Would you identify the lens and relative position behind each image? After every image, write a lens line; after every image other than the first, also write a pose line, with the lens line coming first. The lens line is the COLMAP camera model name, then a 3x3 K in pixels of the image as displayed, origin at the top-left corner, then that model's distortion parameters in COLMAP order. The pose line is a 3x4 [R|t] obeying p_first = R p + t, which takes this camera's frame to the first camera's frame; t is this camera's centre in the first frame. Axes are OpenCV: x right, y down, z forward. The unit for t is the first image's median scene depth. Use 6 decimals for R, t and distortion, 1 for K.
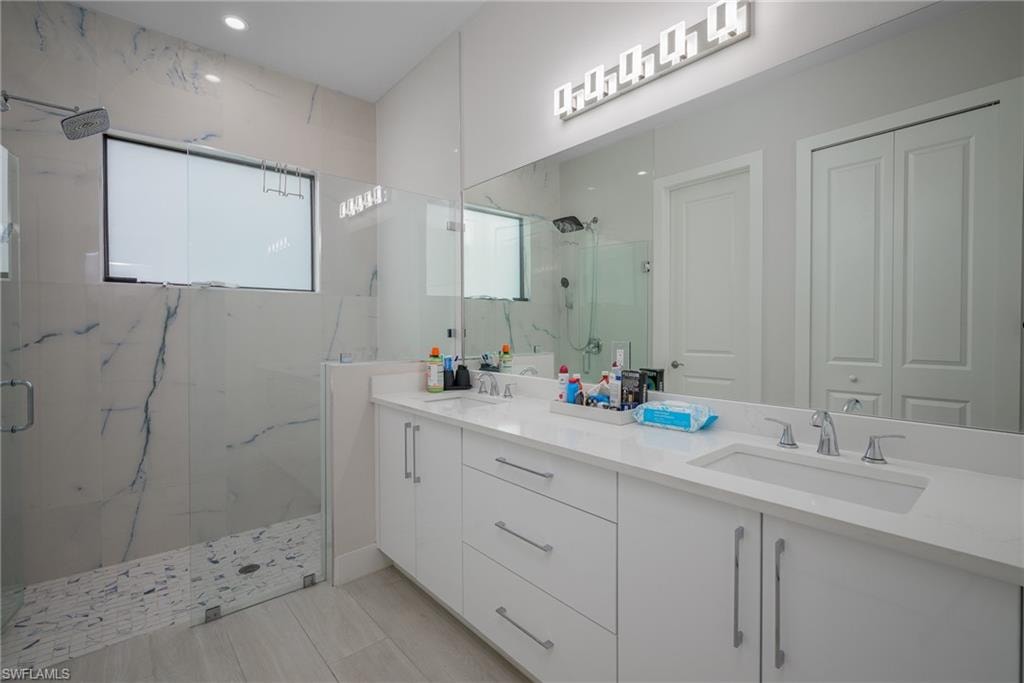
lens RADIAL K [[468.5, 0, 510.9], [0, 468.5, 336.4], [0, 0, 1]] dist [-0.009077, -0.000161]
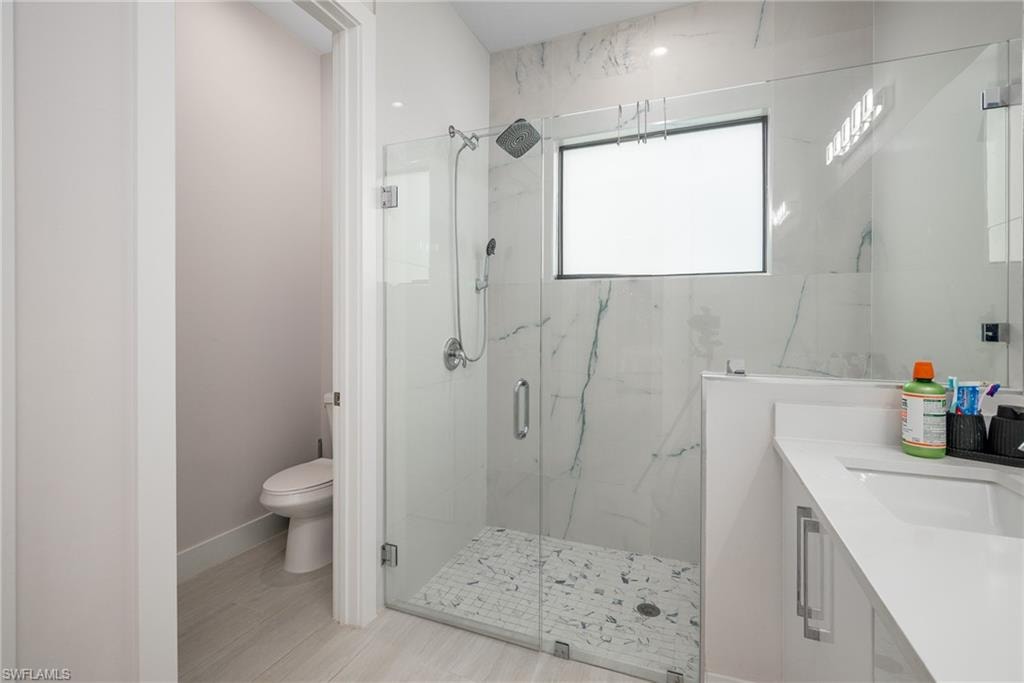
lens RADIAL K [[468.5, 0, 507.8], [0, 468.5, 324.8], [0, 0, 1]] dist [-0.009077, -0.000161]
pose [[0.449340, 0.006308, -0.893339, 0.067987], [-0.017117, 0.999852, -0.001549, -0.006118], [0.893197, 0.015987, 0.449381, 0.385344]]
